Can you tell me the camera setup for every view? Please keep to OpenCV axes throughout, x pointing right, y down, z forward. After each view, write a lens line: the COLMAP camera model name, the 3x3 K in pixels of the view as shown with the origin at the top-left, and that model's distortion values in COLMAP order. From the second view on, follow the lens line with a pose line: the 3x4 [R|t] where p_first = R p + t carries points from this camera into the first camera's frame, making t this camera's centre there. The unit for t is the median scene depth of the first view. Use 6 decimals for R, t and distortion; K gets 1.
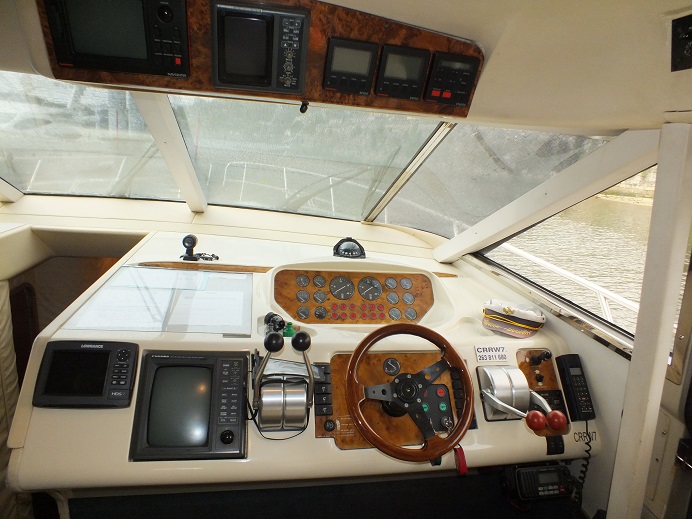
lens RADIAL K [[445.7, 0, 346.1], [0, 445.7, 255.5], [0, 0, 1]] dist [-0.052394, 0.005714]
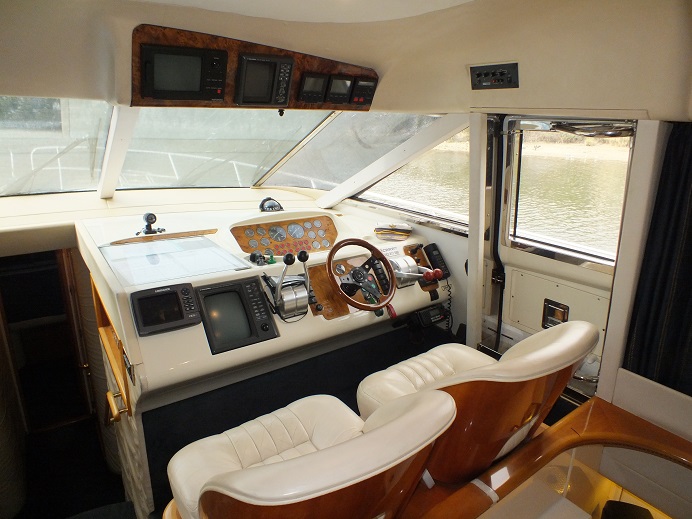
lens RADIAL K [[445.7, 0, 346.1], [0, 445.7, 255.5], [0, 0, 1]] dist [-0.052394, 0.005714]
pose [[0.902278, -0.190777, 0.386650, -0.498712], [0.159022, 0.980804, 0.112848, 0.025051], [-0.400757, -0.040334, 0.915296, -0.483107]]
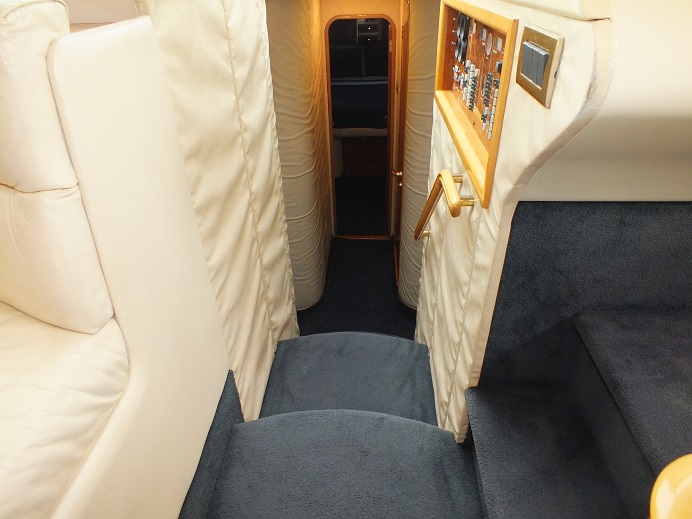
lens RADIAL K [[445.7, 0, 346.1], [0, 445.7, 255.5], [0, 0, 1]] dist [-0.052394, 0.005714]
pose [[0.966134, 0.022361, -0.257069, -0.709234], [0.062461, 0.946346, 0.317062, 0.409231], [0.250366, -0.322381, 0.912900, 0.322595]]
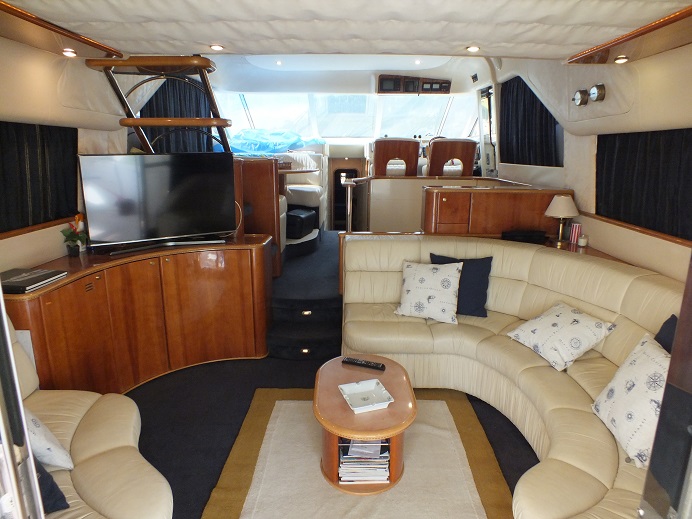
lens RADIAL K [[445.7, 0, 346.1], [0, 445.7, 255.5], [0, 0, 1]] dist [-0.052394, 0.005714]
pose [[0.980035, -0.039114, -0.194941, 0.012533], [0.035089, 0.999095, -0.024059, 1.470910], [0.195705, 0.016738, 0.980520, -3.788925]]
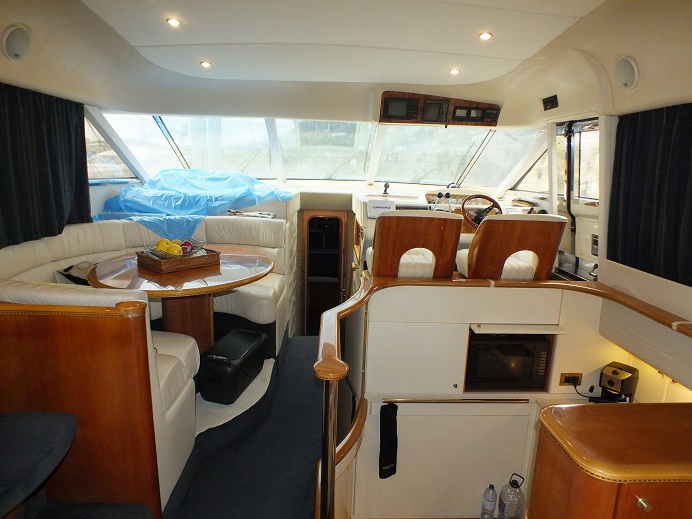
lens RADIAL K [[445.7, 0, 346.1], [0, 445.7, 255.5], [0, 0, 1]] dist [-0.052394, 0.005714]
pose [[0.988263, -0.031248, -0.149535, -0.308713], [0.022263, 0.997866, -0.061387, 0.688373], [0.151134, 0.057337, 0.986849, -1.968079]]
